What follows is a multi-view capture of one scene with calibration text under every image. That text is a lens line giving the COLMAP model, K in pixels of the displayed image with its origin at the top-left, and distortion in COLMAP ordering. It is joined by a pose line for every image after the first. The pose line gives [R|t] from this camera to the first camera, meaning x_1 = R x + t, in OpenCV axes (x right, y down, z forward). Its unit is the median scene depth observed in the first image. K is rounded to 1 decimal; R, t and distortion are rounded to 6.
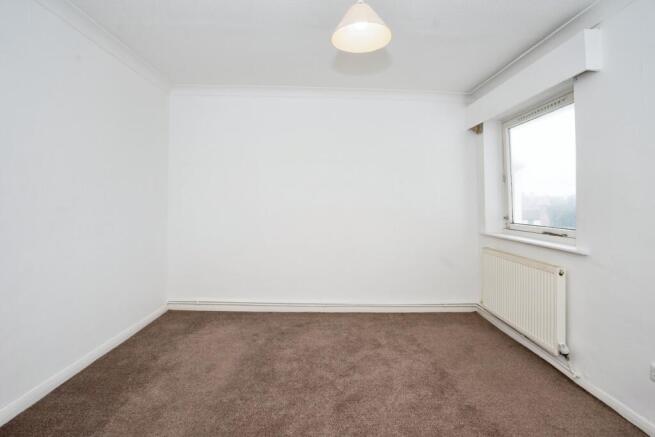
lens RADIAL K [[301.3, 0, 327.5], [0, 301.3, 209.1], [0, 0, 1]] dist [-0.057795, 0.019761]
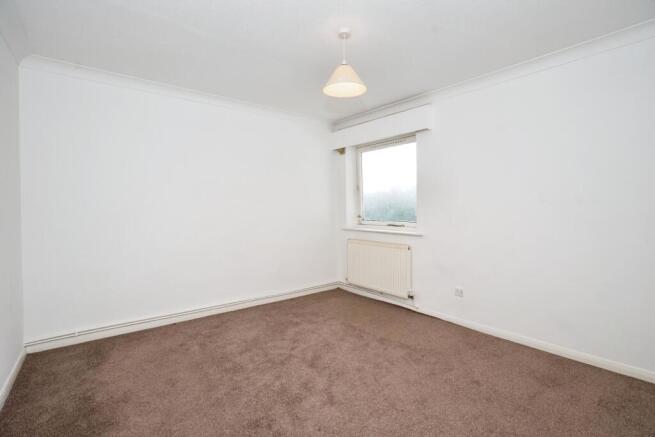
lens RADIAL K [[301.3, 0, 327.5], [0, 301.3, 209.1], [0, 0, 1]] dist [-0.057795, 0.019761]
pose [[0.792954, -0.018337, 0.609005, -0.470309], [0.023488, 0.999724, -0.000482, -0.008353], [-0.608829, 0.014687, 0.793166, -0.057717]]
